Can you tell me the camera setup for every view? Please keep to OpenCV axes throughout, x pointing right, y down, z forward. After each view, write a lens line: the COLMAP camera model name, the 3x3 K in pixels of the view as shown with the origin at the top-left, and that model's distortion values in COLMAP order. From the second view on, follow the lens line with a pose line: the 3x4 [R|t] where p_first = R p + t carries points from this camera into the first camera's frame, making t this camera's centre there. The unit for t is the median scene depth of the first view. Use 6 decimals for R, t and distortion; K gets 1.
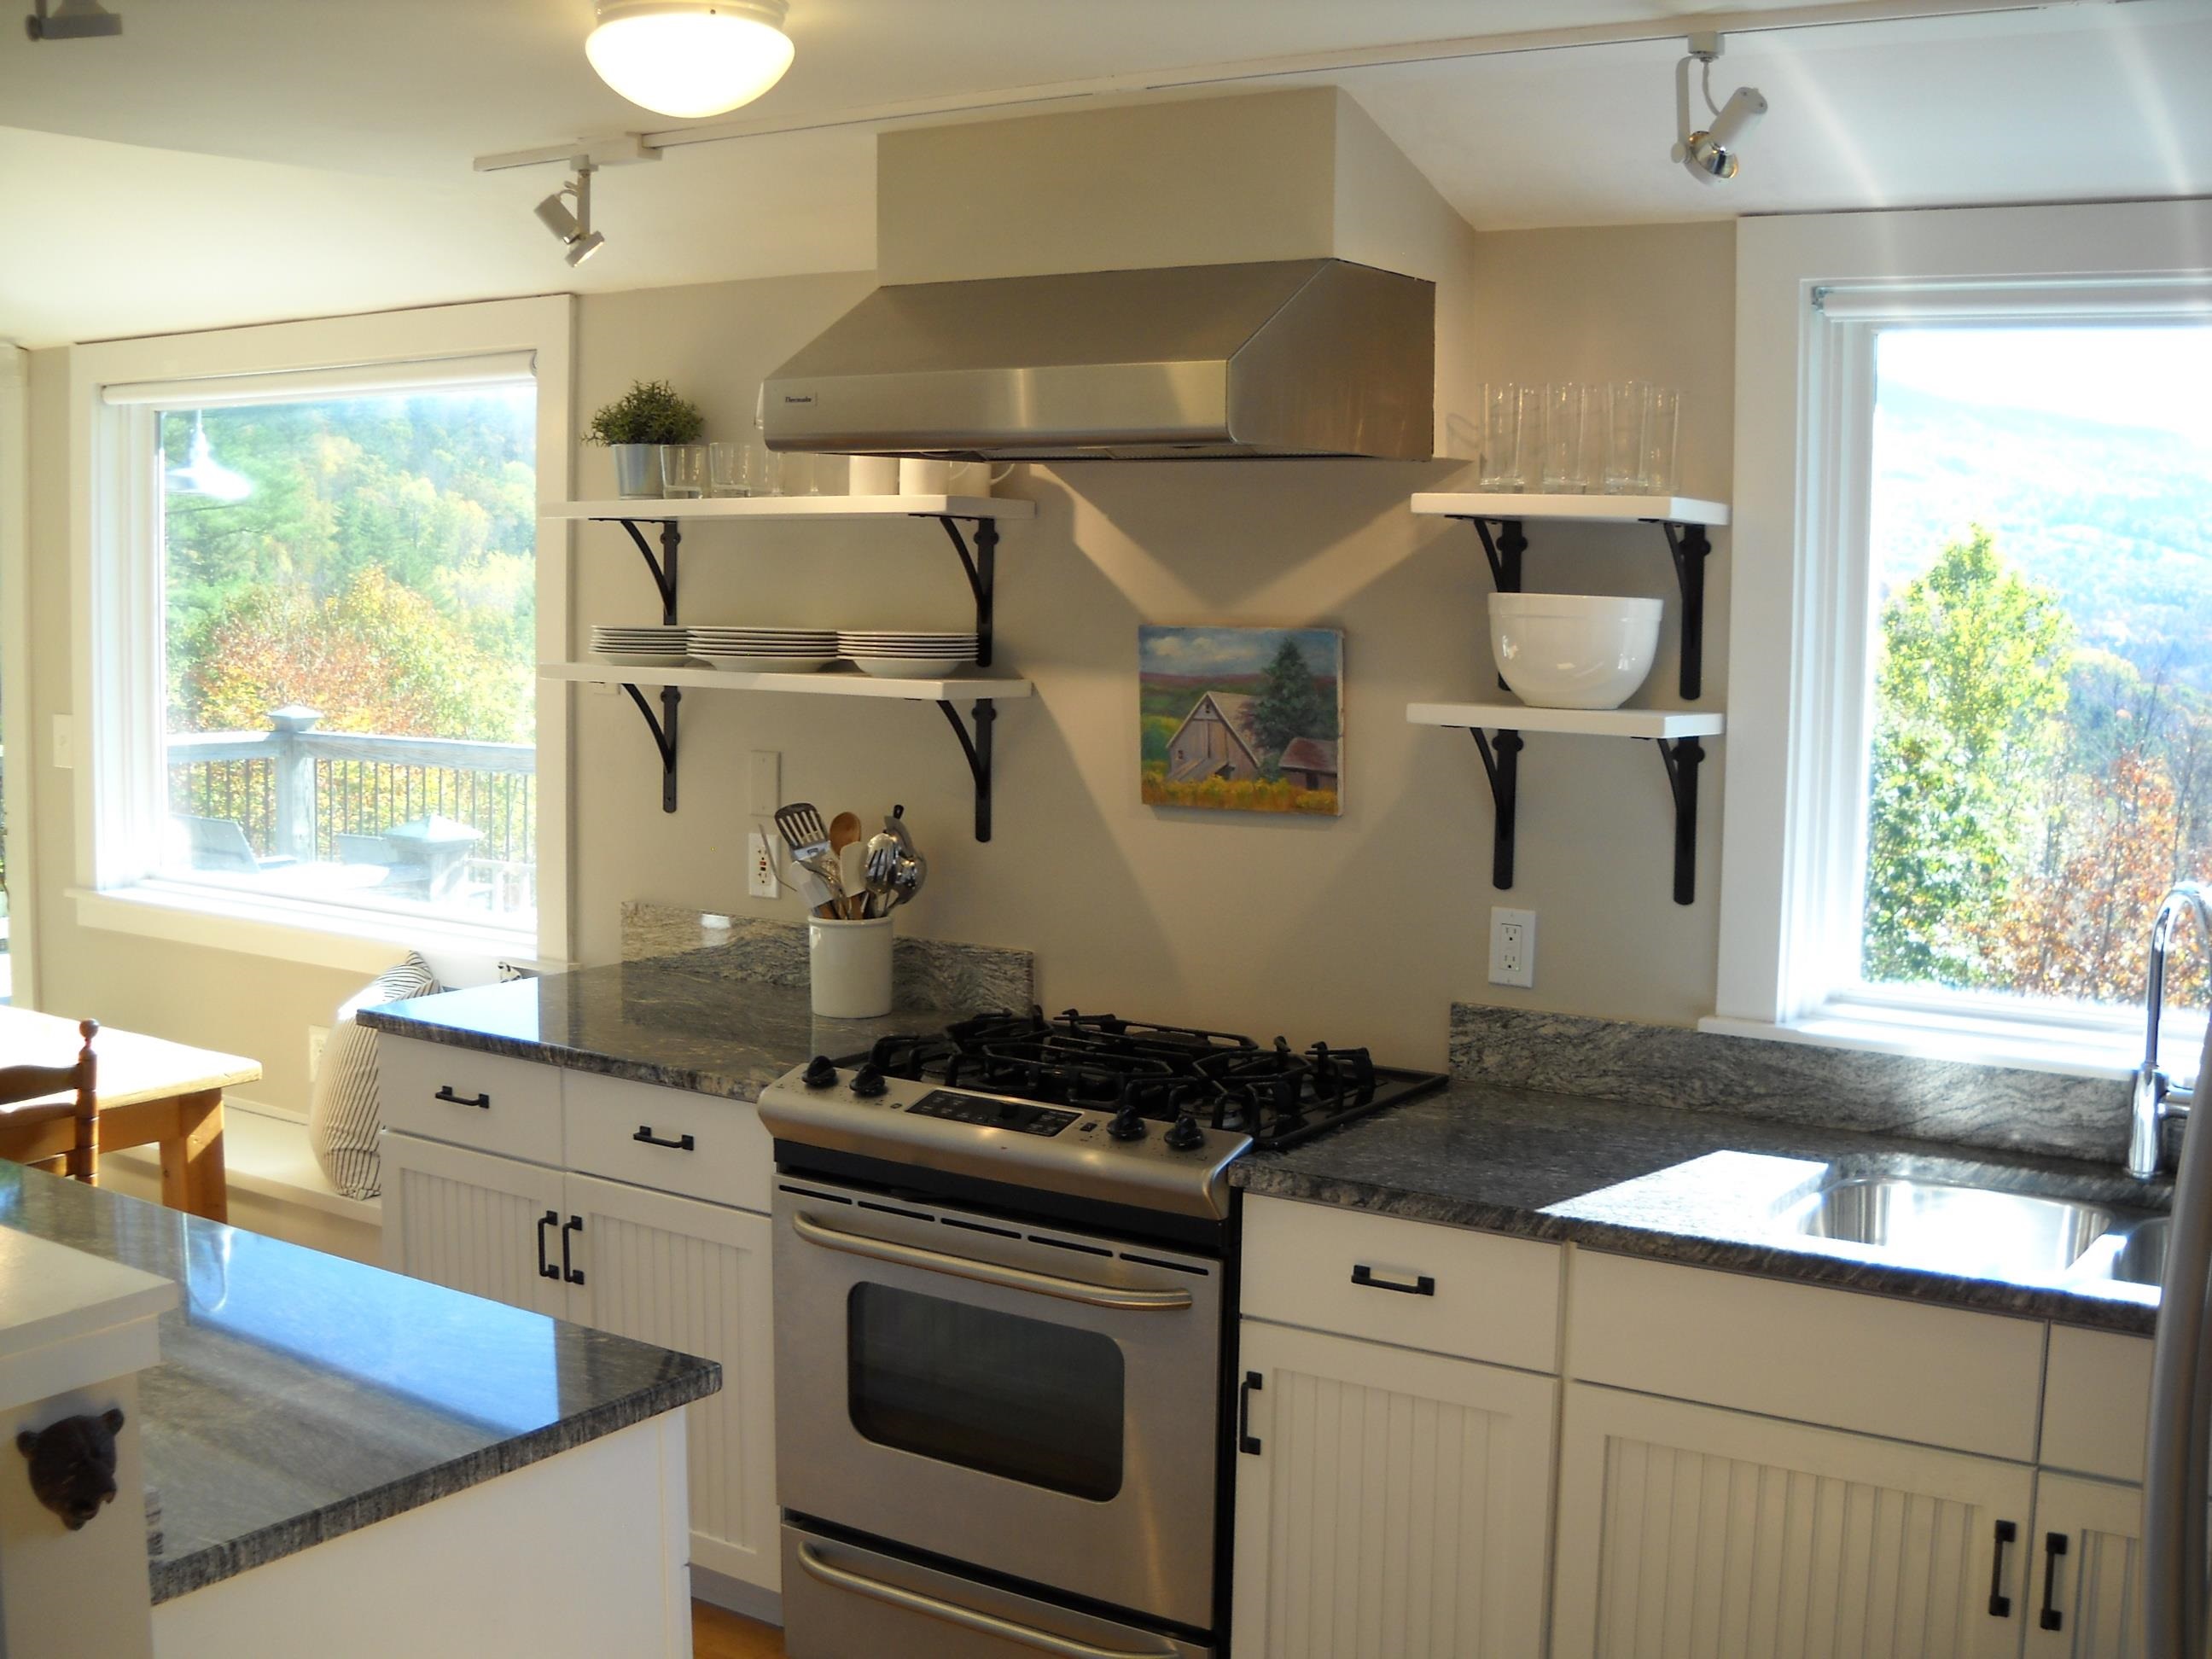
lens RADIAL K [[2490.4, 0, 1109.6], [0, 2490.4, 786.9], [0, 0, 1]] dist [-0.276844, 0.275232]
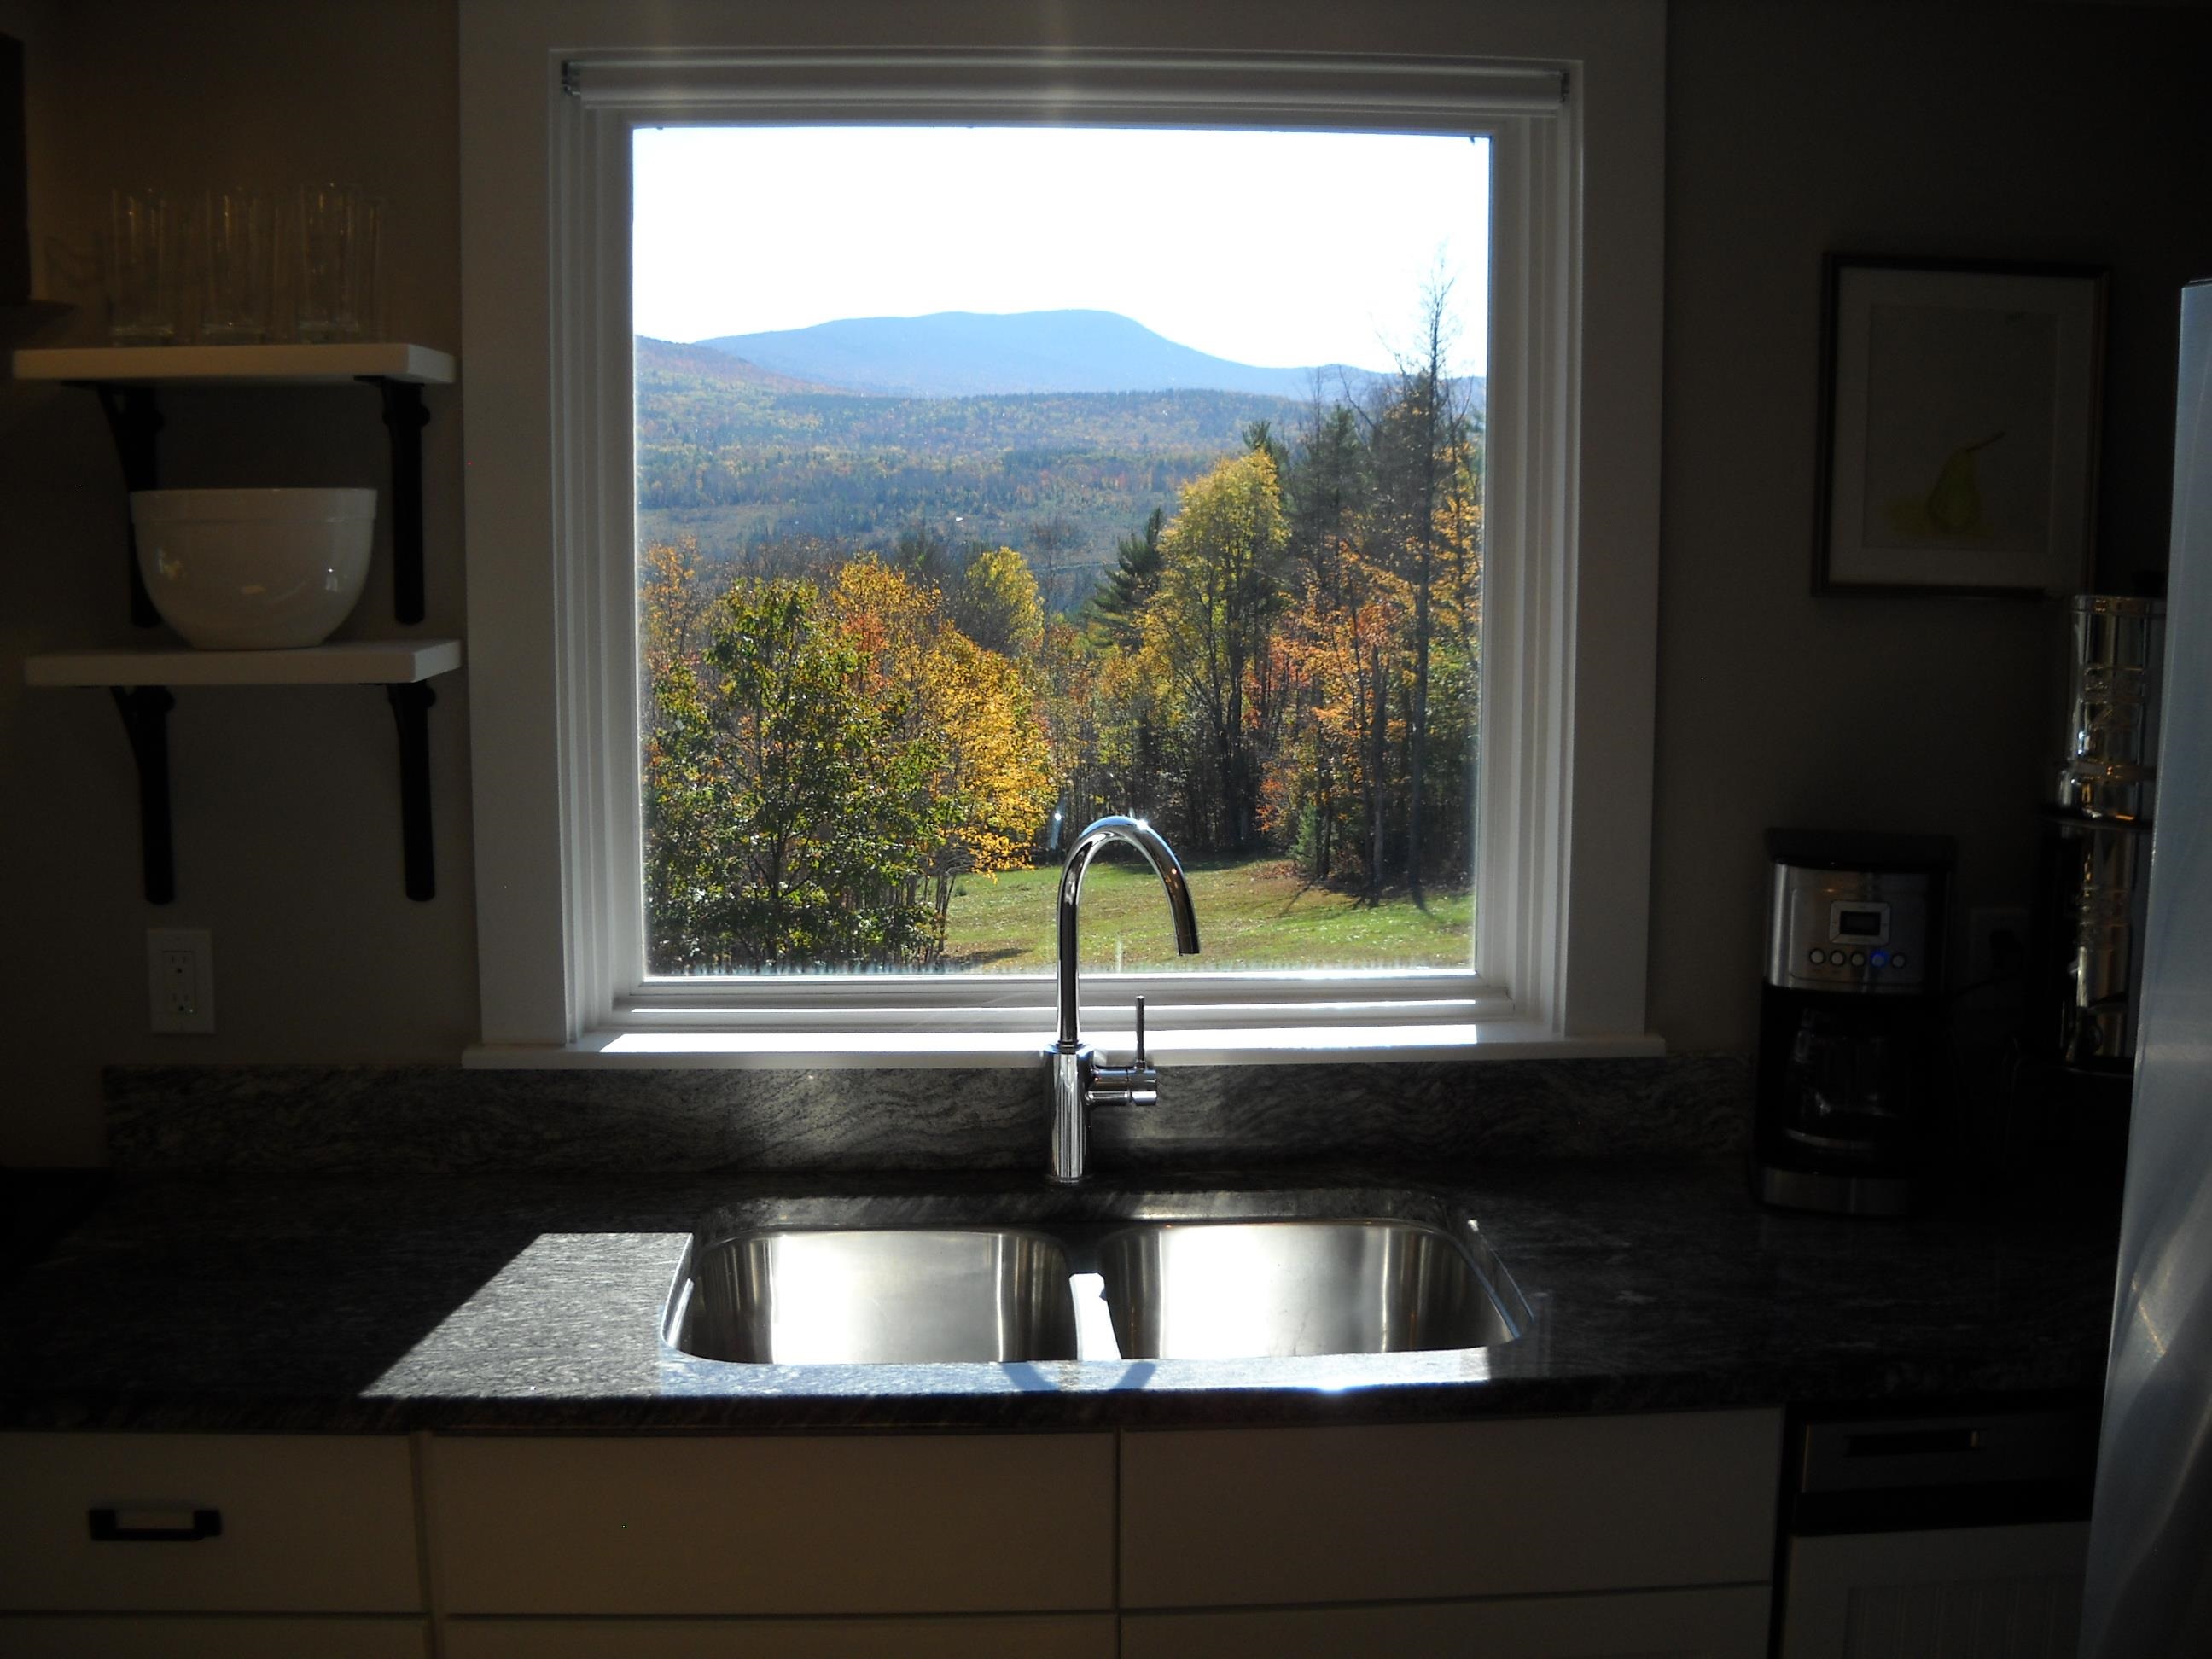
lens RADIAL K [[2490.4, 0, 1109.6], [0, 2490.4, 786.9], [0, 0, 1]] dist [-0.276844, 0.275232]
pose [[0.791253, -0.095519, 0.603982, -0.044243], [0.066021, 0.995295, 0.070913, -0.025764], [-0.607914, -0.016235, 0.793837, 0.303956]]
